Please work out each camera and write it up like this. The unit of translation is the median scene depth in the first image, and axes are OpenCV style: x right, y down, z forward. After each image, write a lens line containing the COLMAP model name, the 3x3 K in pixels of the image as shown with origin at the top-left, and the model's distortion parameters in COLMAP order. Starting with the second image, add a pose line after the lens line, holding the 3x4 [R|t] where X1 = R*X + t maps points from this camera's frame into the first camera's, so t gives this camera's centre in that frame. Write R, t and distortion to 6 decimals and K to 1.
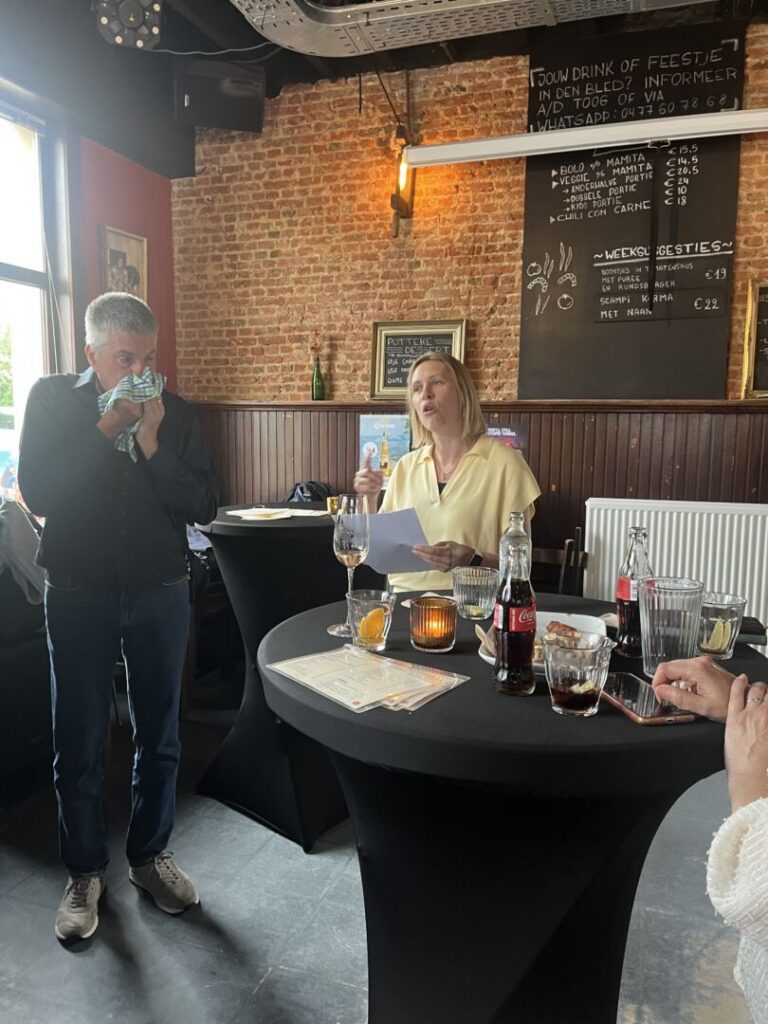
lens RADIAL K [[775.1, 0, 383.0], [0, 775.1, 513.5], [0, 0, 1]] dist [0.066789, -0.090729]
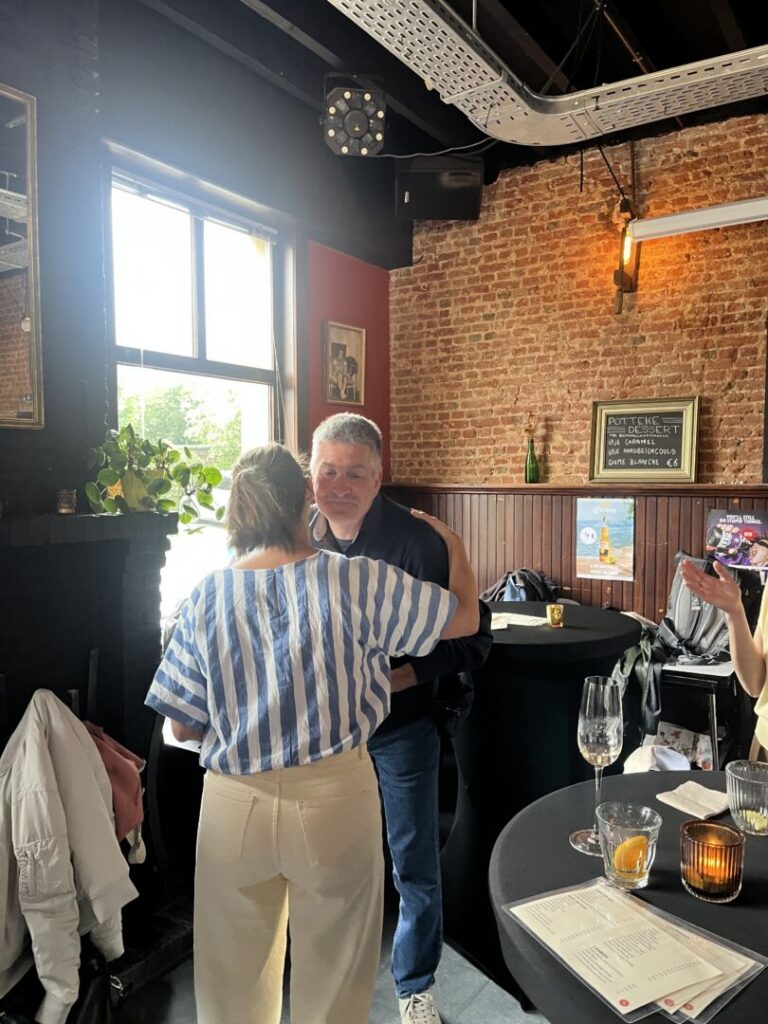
lens RADIAL K [[775.1, 0, 389.9], [0, 775.1, 514.1], [0, 0, 1]] dist [0.066789, -0.090729]
pose [[0.968609, 0.002597, -0.248577, -0.015340], [-0.019616, 0.997626, -0.066013, -0.042350], [0.247816, 0.068817, 0.966360, 0.034754]]
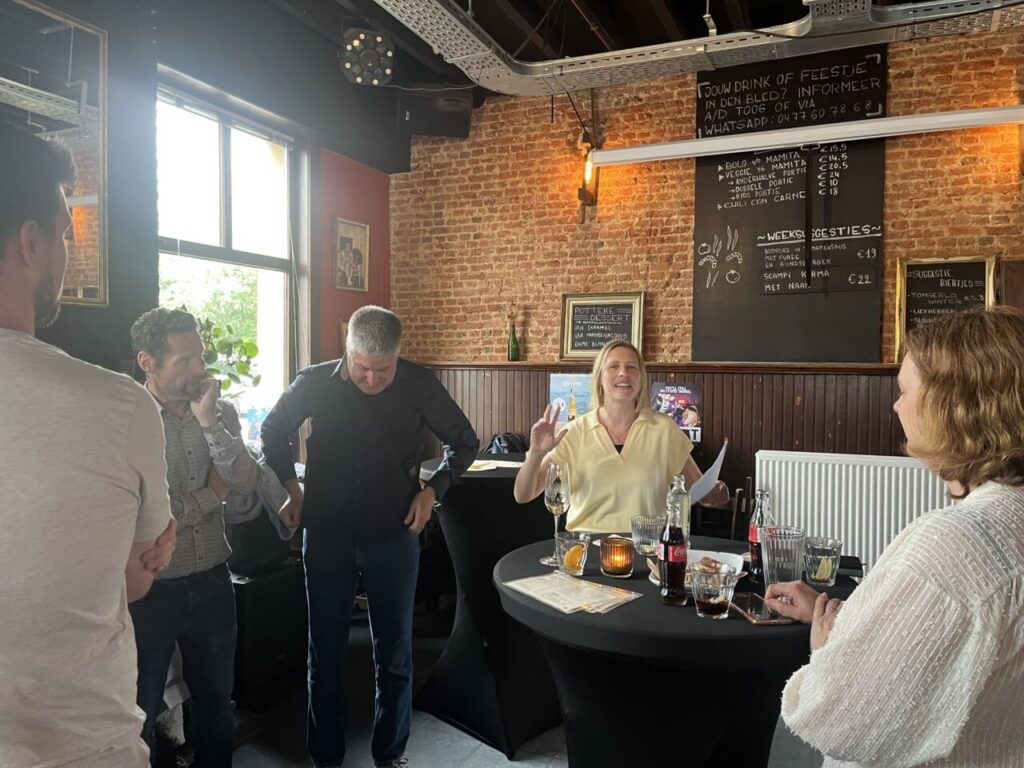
lens RADIAL K [[775.1, 0, 509.6], [0, 775.1, 382.3], [0, 0, 1]] dist [0.066789, -0.090729]
pose [[0.997371, -0.000822, -0.072455, -0.007600], [-0.005747, 0.995889, -0.090404, -0.012688], [0.072232, 0.090583, 0.993266, -0.126639]]
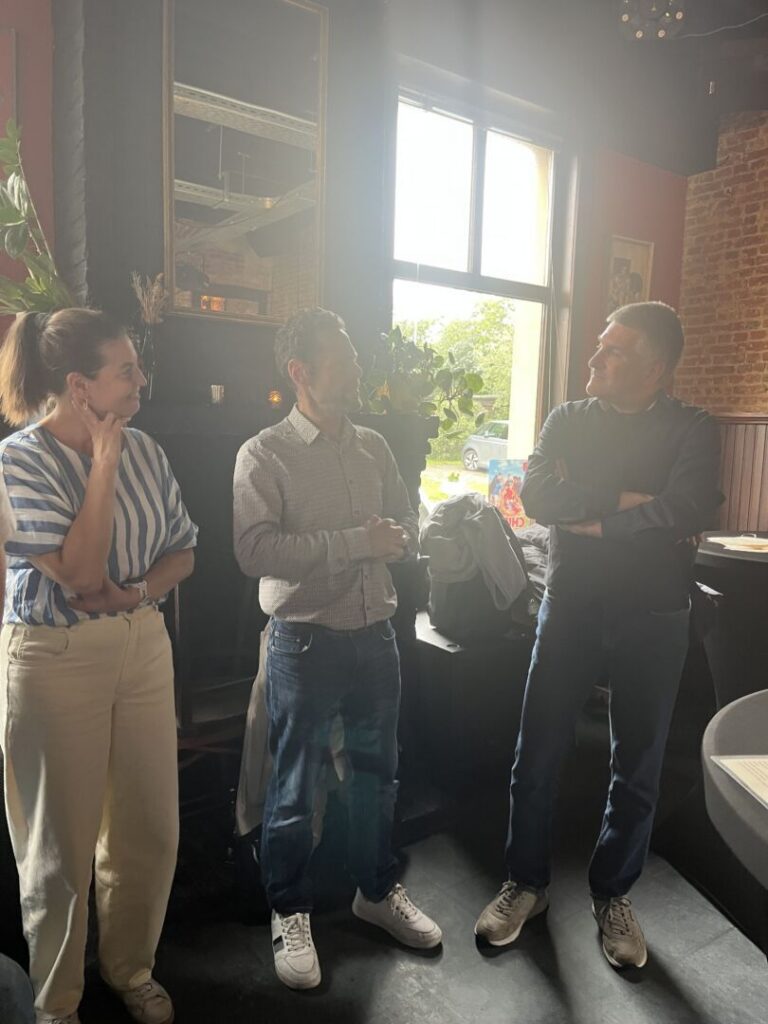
lens RADIAL K [[775.1, 0, 390.3], [0, 775.1, 511.0], [0, 0, 1]] dist [0.066789, -0.090729]
pose [[0.819104, 0.078119, -0.568301, 0.001366], [-0.090646, 0.995864, 0.006242, -0.003743], [0.566438, 0.046402, 0.822797, 0.052268]]
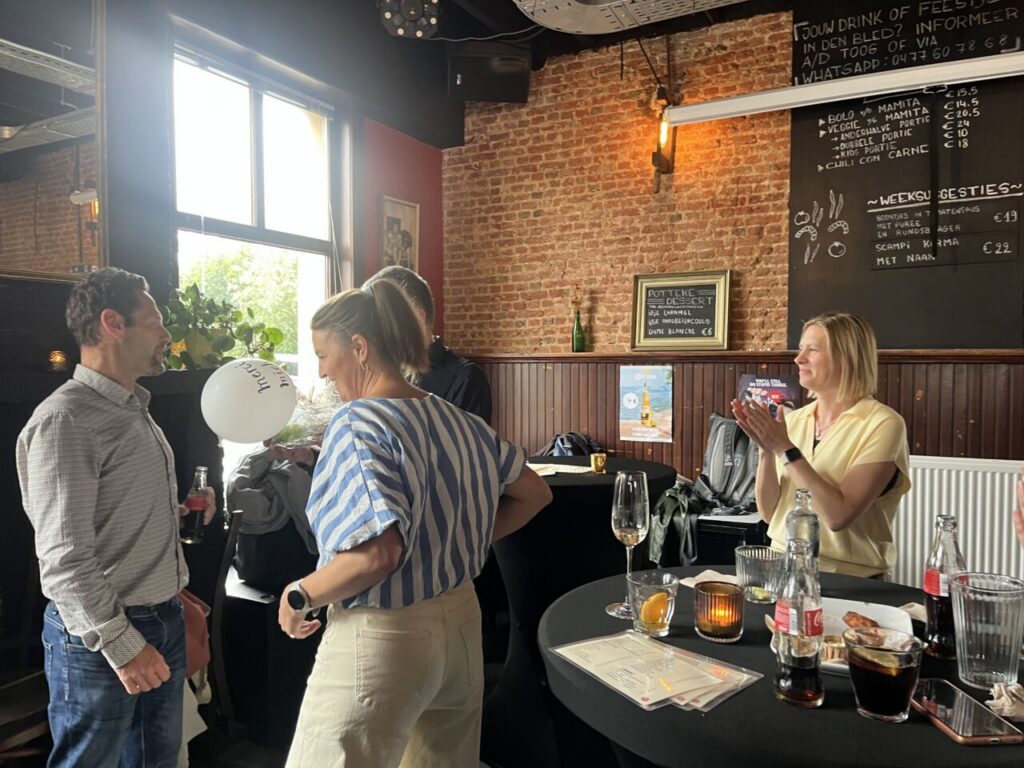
lens RADIAL K [[775.1, 0, 504.1], [0, 775.1, 385.7], [0, 0, 1]] dist [0.066789, -0.090729]
pose [[0.985706, -0.004390, -0.168417, -0.009391], [-0.010456, 0.996139, -0.087161, -0.013551], [0.168149, 0.087676, 0.981855, -0.004983]]
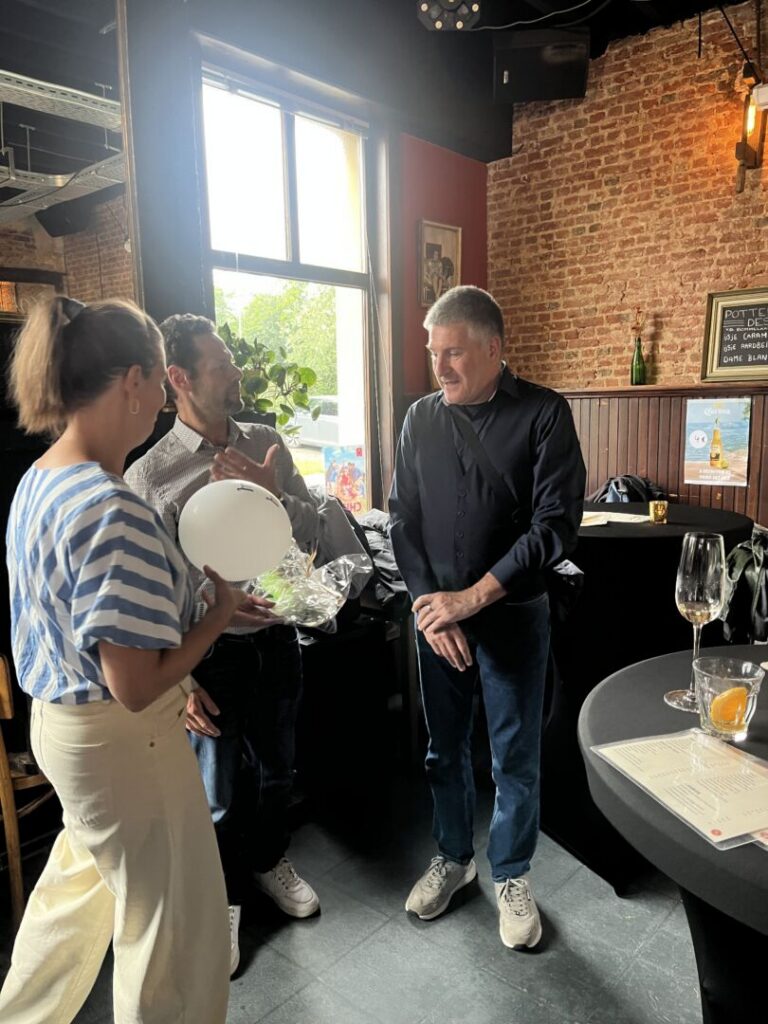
lens RADIAL K [[775.1, 0, 383.7], [0, 775.1, 517.1], [0, 0, 1]] dist [0.066789, -0.090729]
pose [[0.926517, 0.027962, -0.375212, -0.012677], [-0.016082, 0.999266, 0.034755, -0.019270], [0.375908, -0.026167, 0.926287, 0.040149]]
